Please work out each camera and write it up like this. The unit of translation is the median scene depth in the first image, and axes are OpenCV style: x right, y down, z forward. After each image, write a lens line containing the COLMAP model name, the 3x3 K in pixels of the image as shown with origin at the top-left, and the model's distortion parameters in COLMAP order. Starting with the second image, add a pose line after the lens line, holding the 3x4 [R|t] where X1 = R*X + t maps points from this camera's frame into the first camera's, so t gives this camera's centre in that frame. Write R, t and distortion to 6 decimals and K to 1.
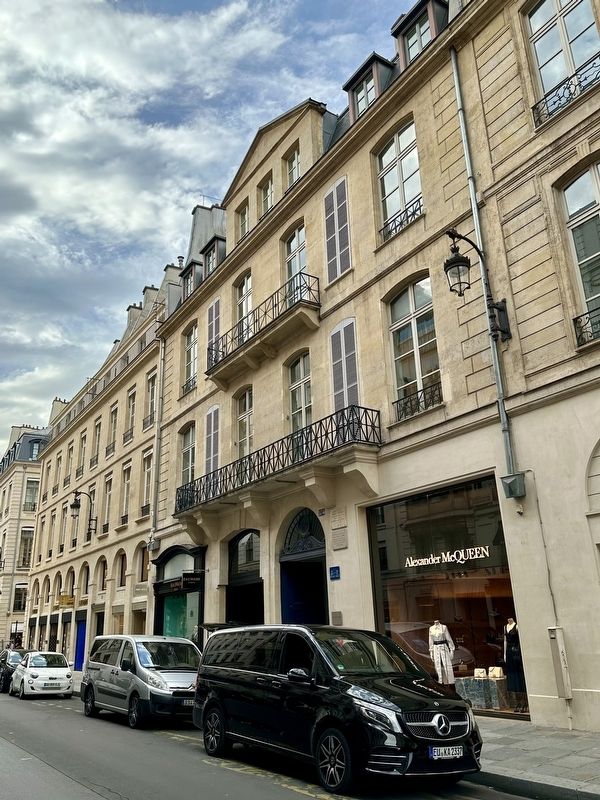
lens RADIAL K [[637.2, 0, 299.4], [0, 637.2, 401.1], [0, 0, 1]] dist [0.061057, -0.007362]
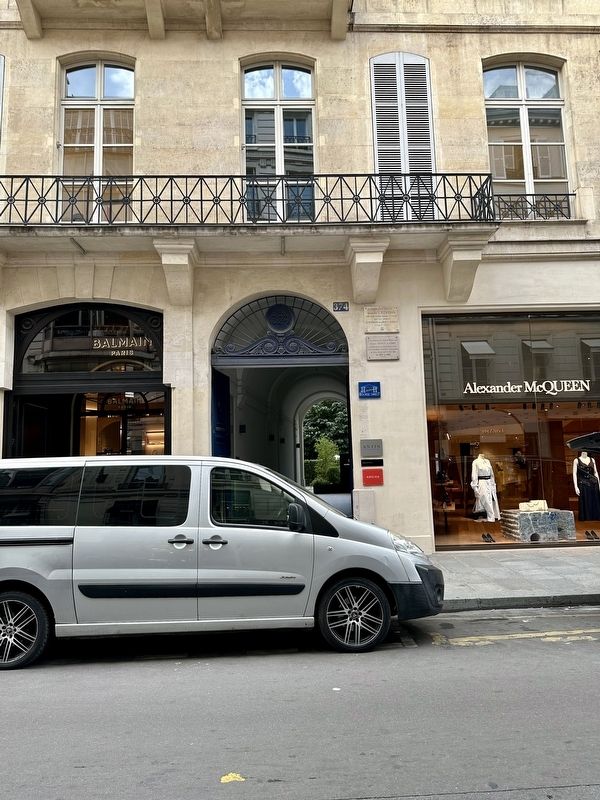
lens RADIAL K [[558.1, 0, 299.1], [0, 558.1, 399.9], [0, 0, 1]] dist [0.017509, -0.025299]
pose [[0.503807, 0.120626, 0.855353, -0.501085], [-0.273337, 0.961583, 0.025390, 0.274567], [-0.819430, -0.246591, 0.517424, 0.713151]]
